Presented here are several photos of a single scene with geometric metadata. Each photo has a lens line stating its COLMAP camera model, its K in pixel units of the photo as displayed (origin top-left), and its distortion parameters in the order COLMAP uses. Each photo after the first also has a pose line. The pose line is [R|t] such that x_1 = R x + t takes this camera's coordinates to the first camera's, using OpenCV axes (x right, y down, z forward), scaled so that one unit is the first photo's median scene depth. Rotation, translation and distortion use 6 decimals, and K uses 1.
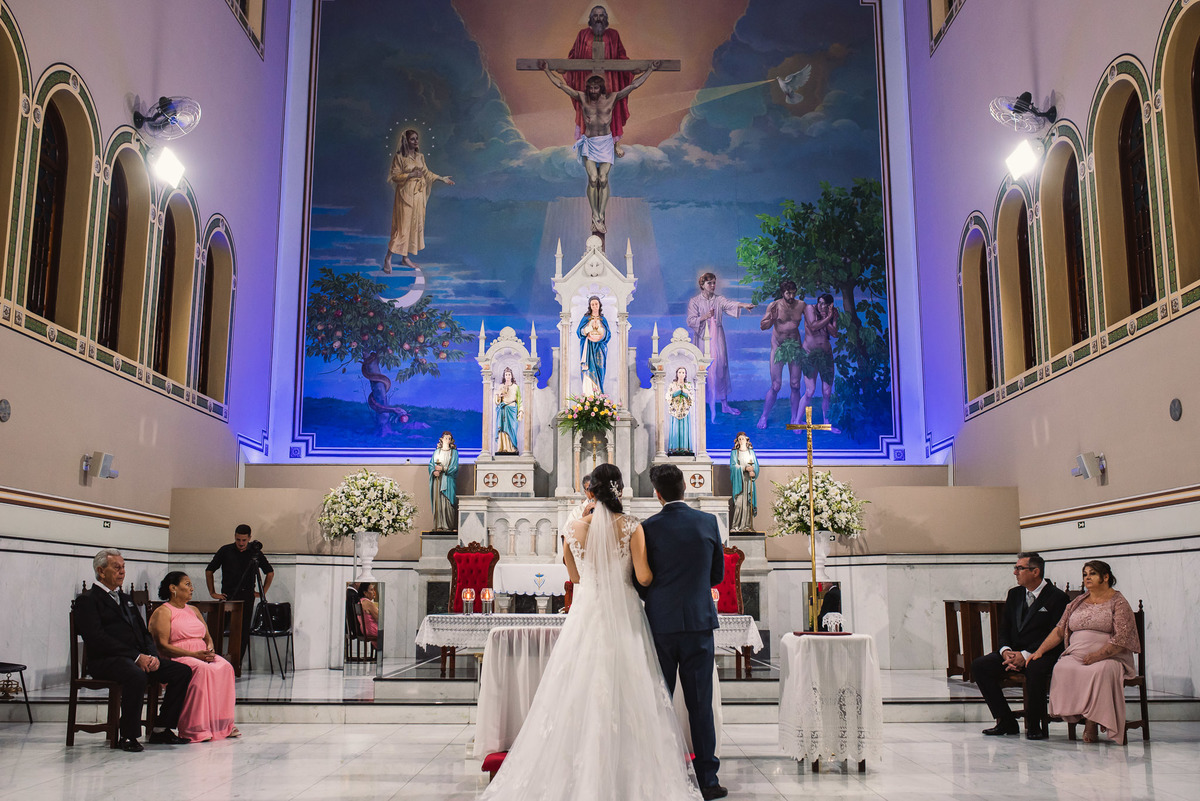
lens RADIAL K [[1209.8, 0, 600.0], [0, 1209.8, 400.5], [0, 0, 1]] dist [-0.064228, 0.031226]
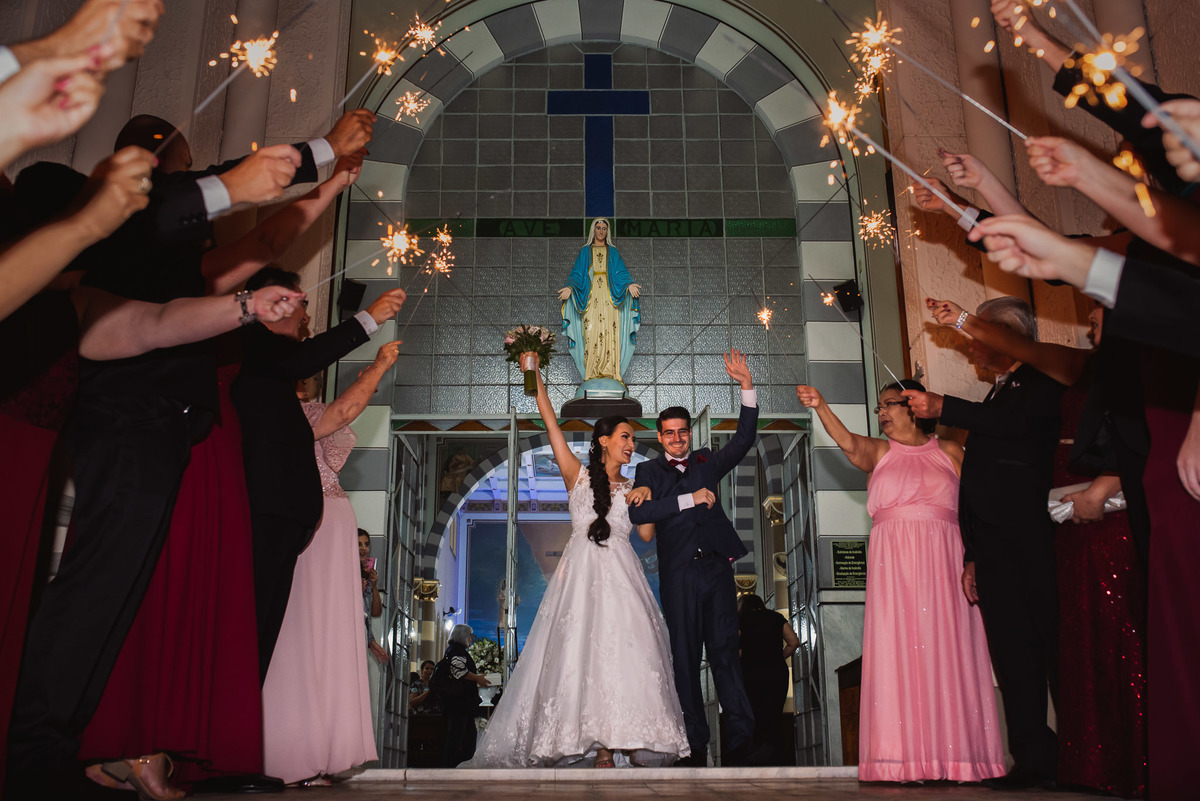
lens RADIAL K [[1235.8, 0, 600.0], [0, 1235.8, 400.5], [0, 0, 1]] dist [-0.089749, 0.004860]
pose [[0.999729, 0.000796, 0.023286, -0.016120], [0.002880, 0.987533, -0.157383, -0.219815], [-0.023121, 0.157408, 0.987263, -2.022677]]
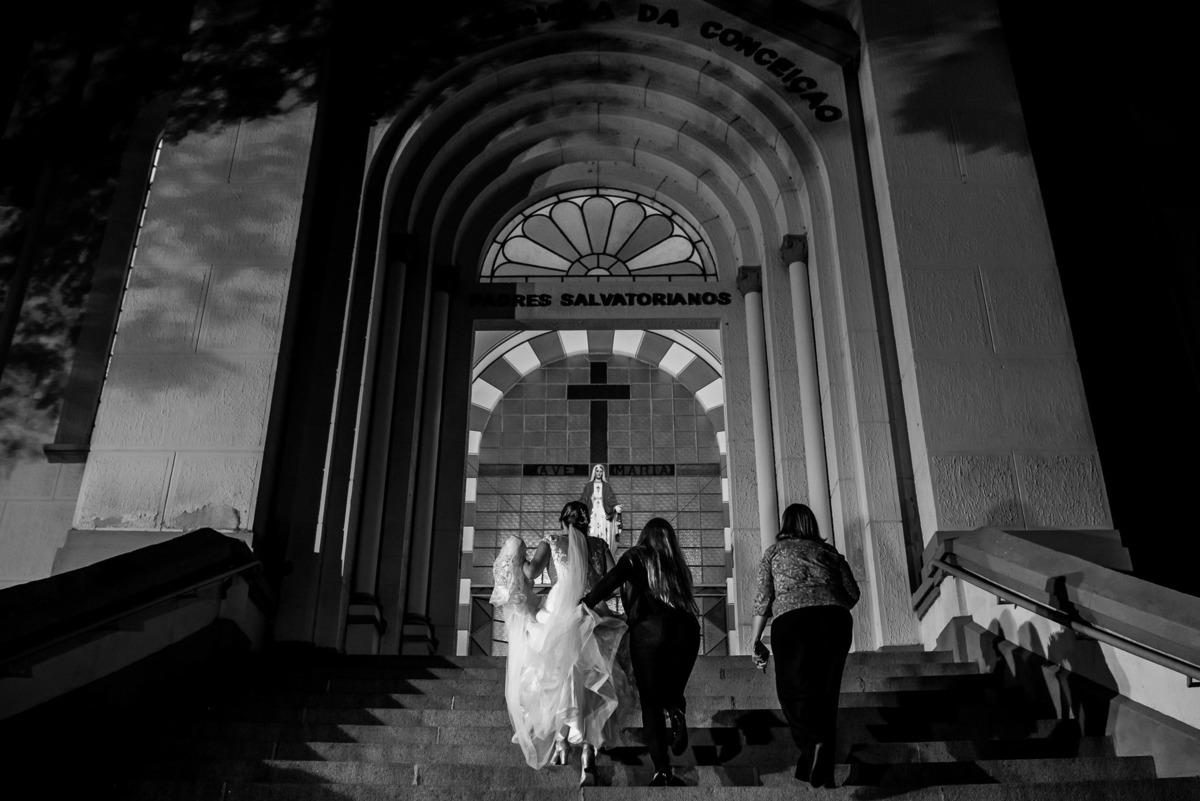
lens RADIAL K [[1209.8, 0, 600.0], [0, 1209.8, 400.5], [0, 0, 1]] dist [-0.064228, 0.031226]
pose [[0.999991, 0.002909, 0.003022, -0.001431], [-0.001767, 0.945514, -0.325577, -0.116720], [-0.003804, 0.325569, 0.945511, -2.454153]]
